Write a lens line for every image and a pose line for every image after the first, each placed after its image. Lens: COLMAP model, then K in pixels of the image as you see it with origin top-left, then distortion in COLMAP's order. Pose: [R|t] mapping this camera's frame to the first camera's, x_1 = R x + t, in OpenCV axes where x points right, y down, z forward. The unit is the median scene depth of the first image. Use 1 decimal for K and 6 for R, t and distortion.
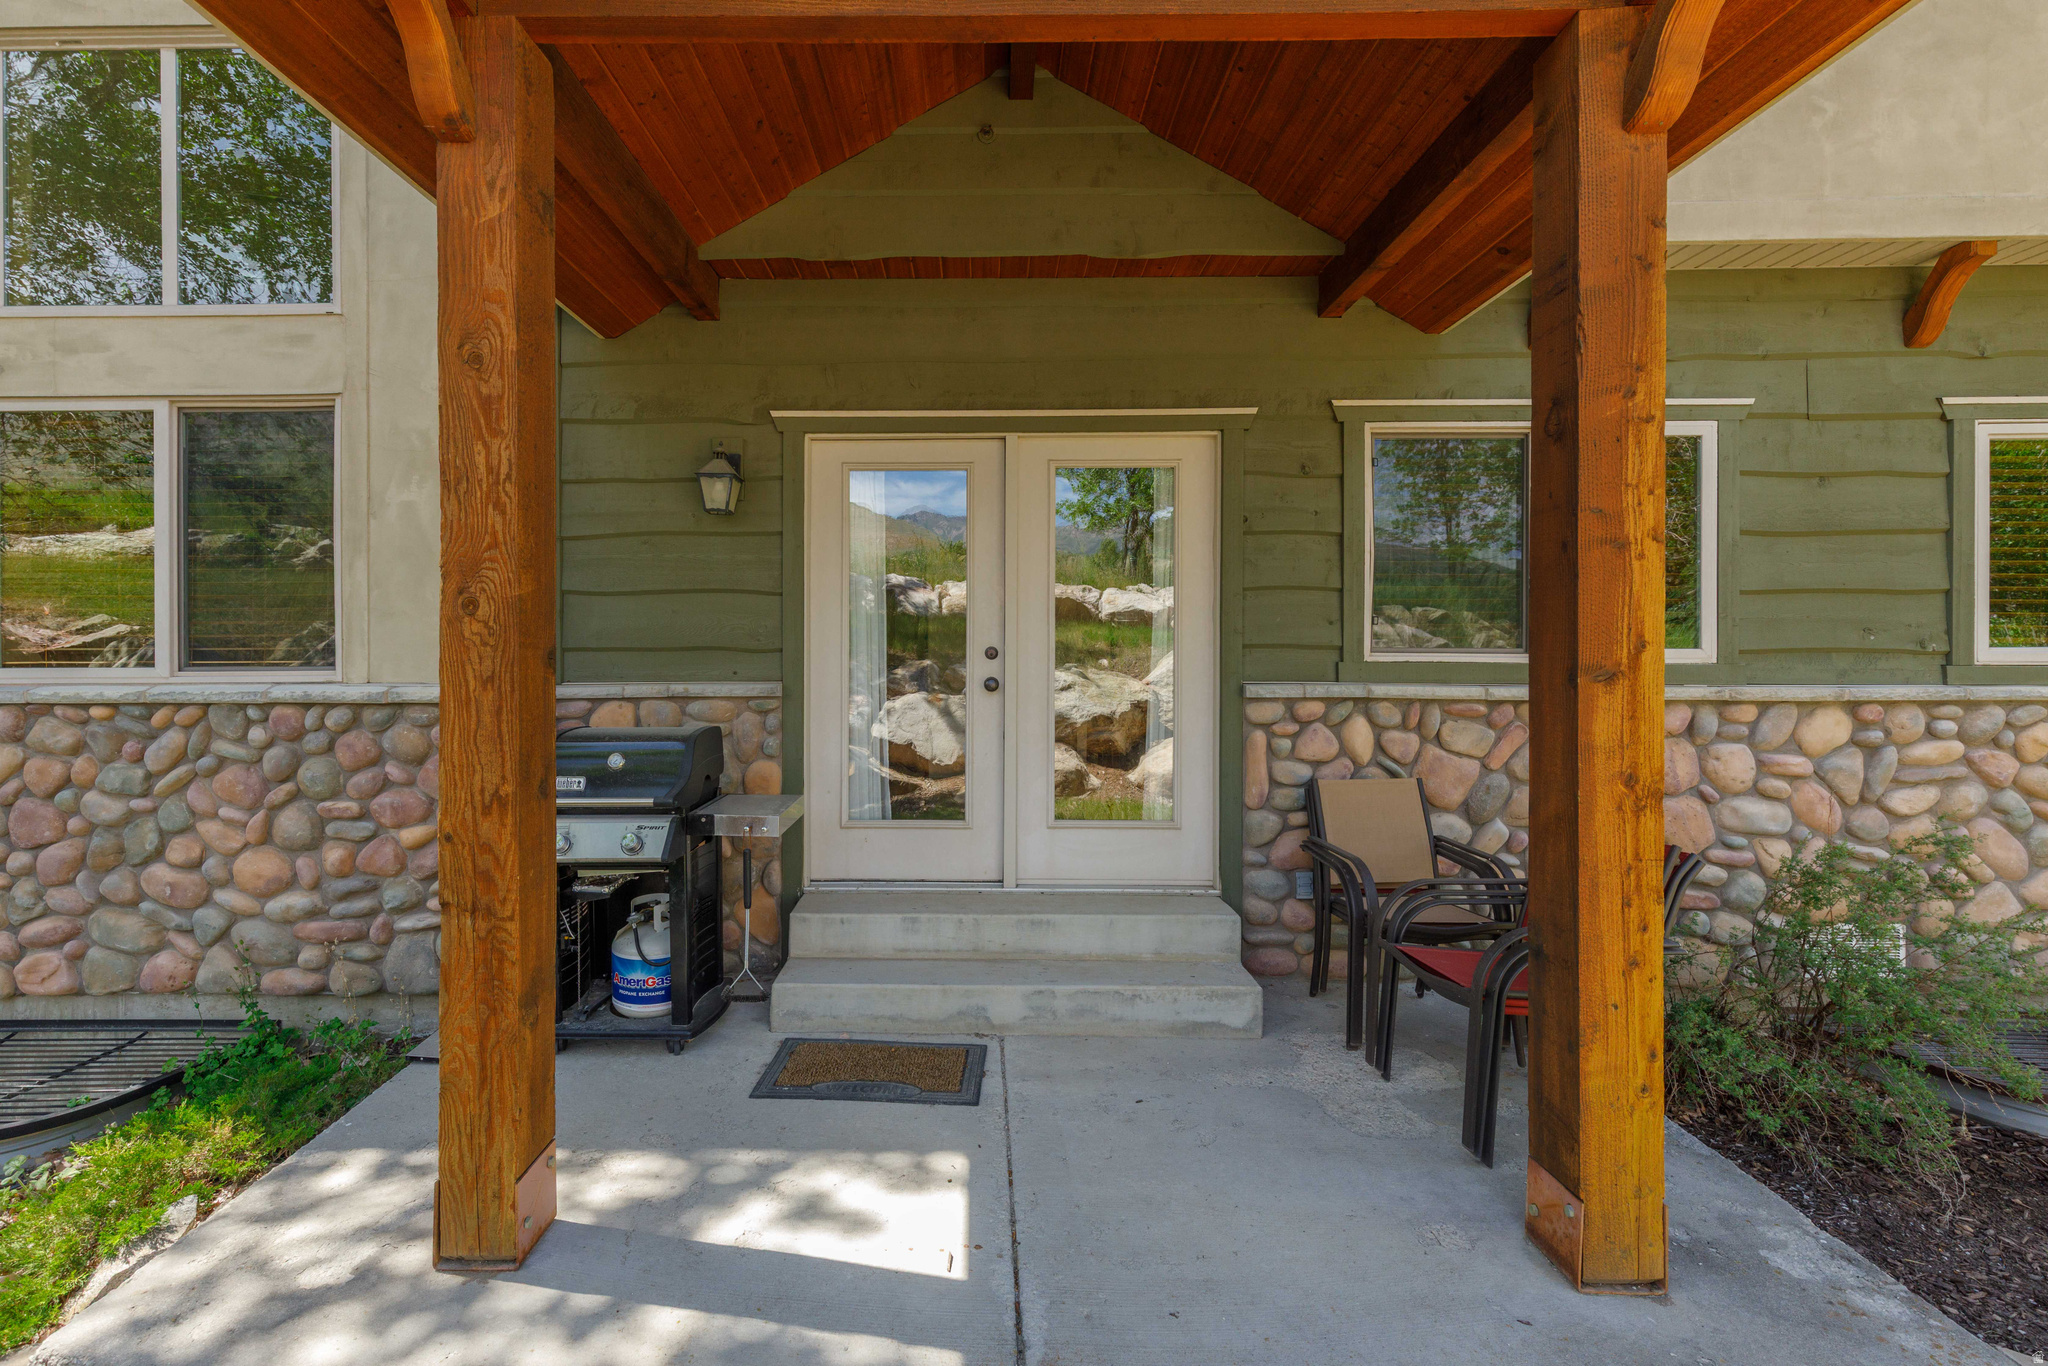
lens RADIAL K [[1002.1, 0, 1015.2], [0, 1002.1, 647.1], [0, 0, 1]] dist [0.012181, -0.000128]
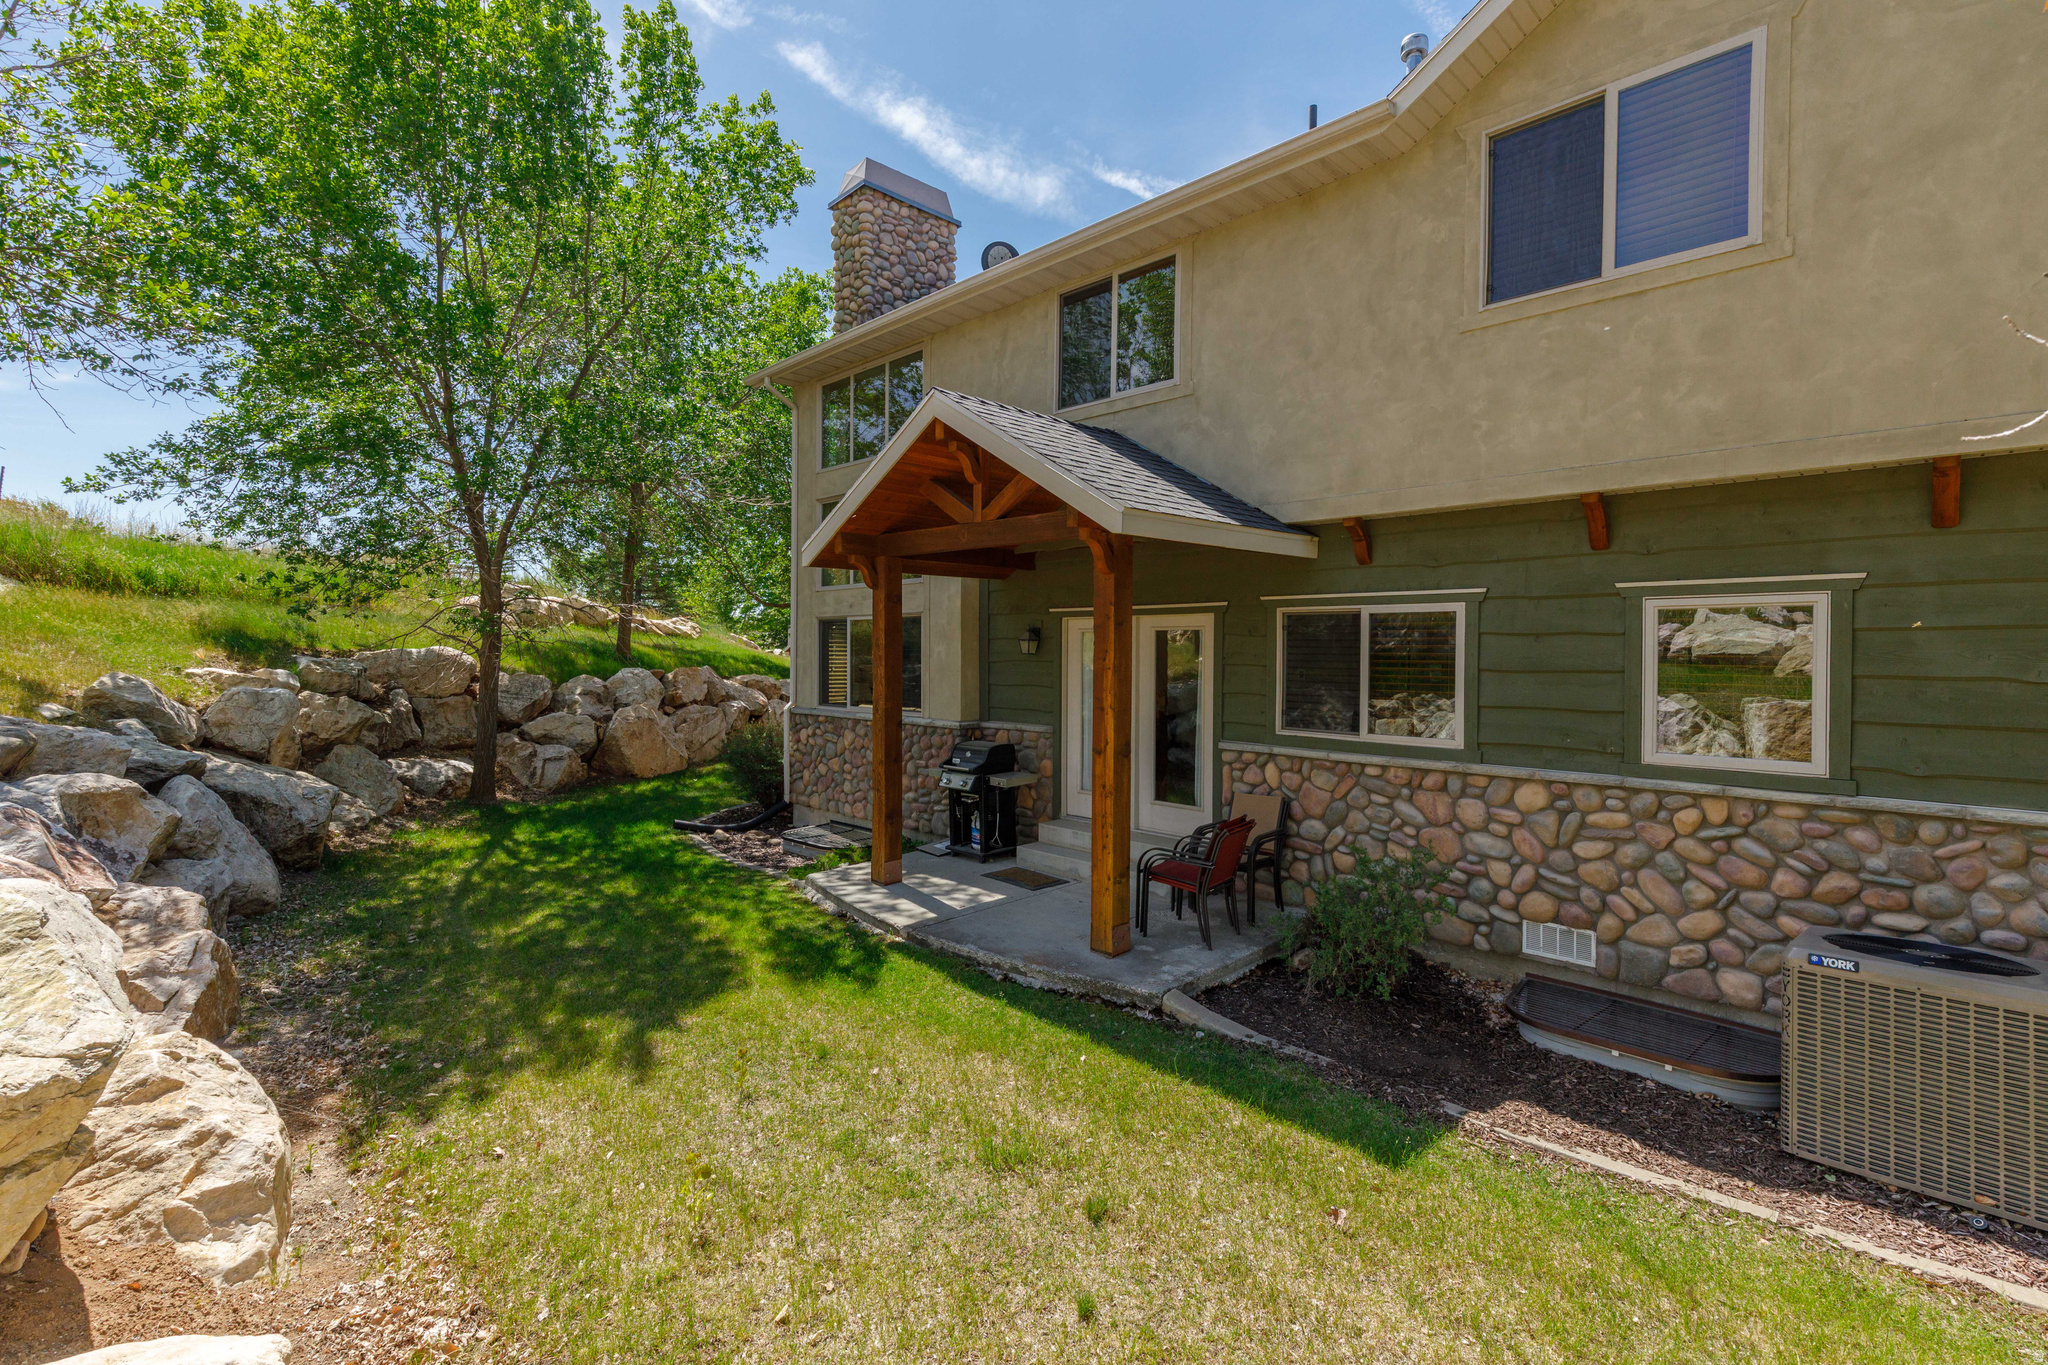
lens RADIAL K [[1002.1, 0, 1015.2], [0, 1002.1, 646.6], [0, 0, 1]] dist [0.012181, -0.000128]
pose [[0.697477, 0.003628, -0.716598, 1.371429], [-0.002148, 0.999993, 0.002972, -0.156721], [0.716604, -0.000533, 0.697481, -0.678177]]
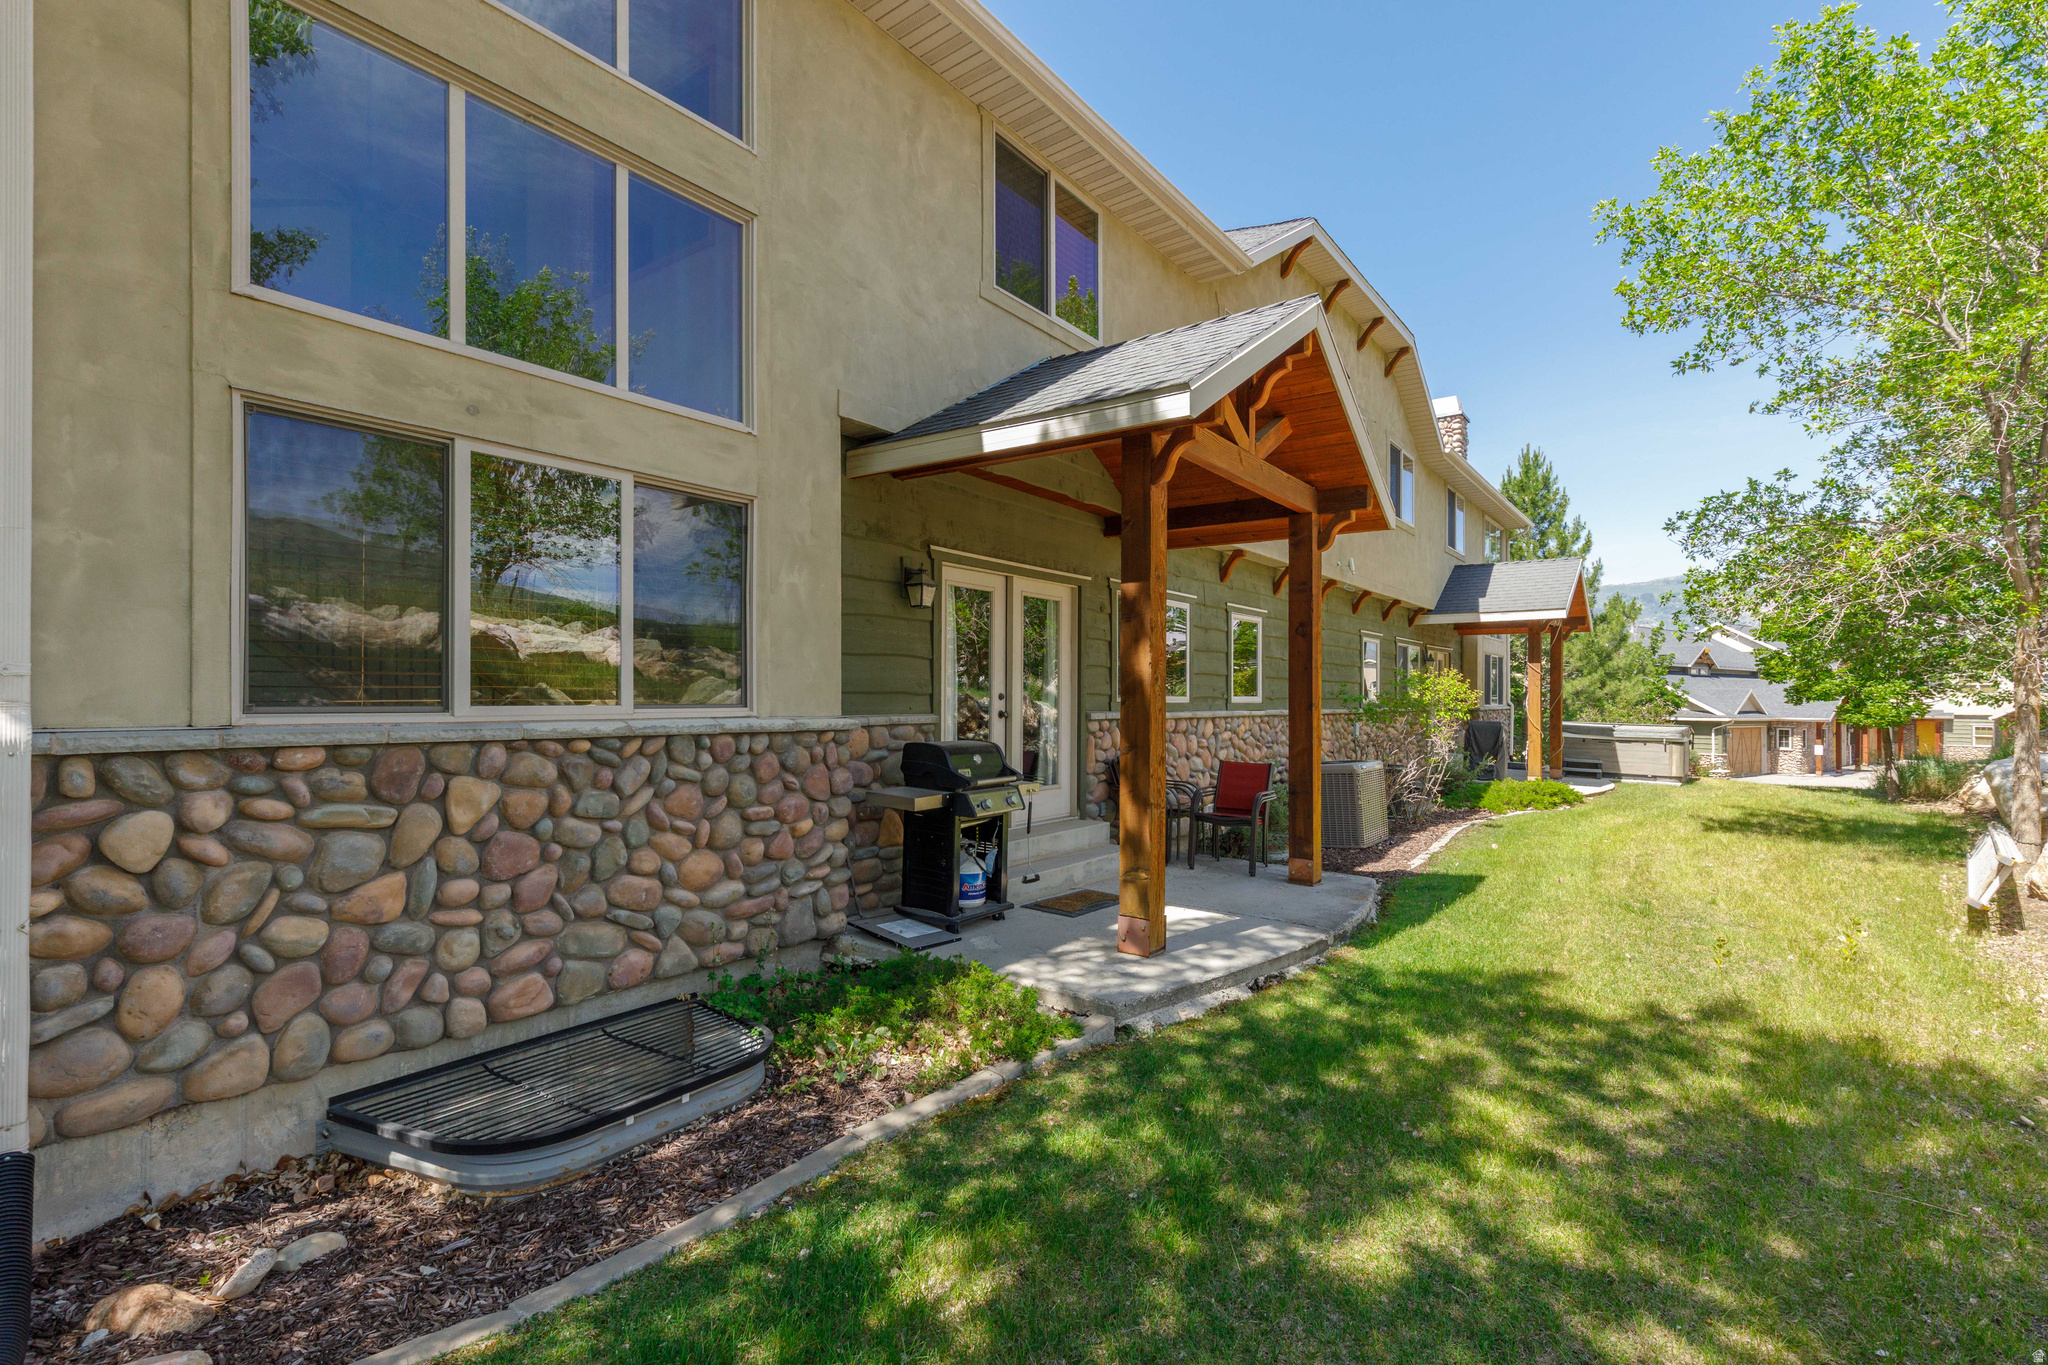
lens RADIAL K [[936.1, 0, 1024.0], [0, 936.1, 682.5], [0, 0, 1]] dist [0.000395, -0.000053]
pose [[0.577274, 0.017985, 0.816352, -1.409026], [-0.008791, 0.999836, -0.015811, 0.006923], [-0.816503, 0.001951, 0.577338, 0.014119]]
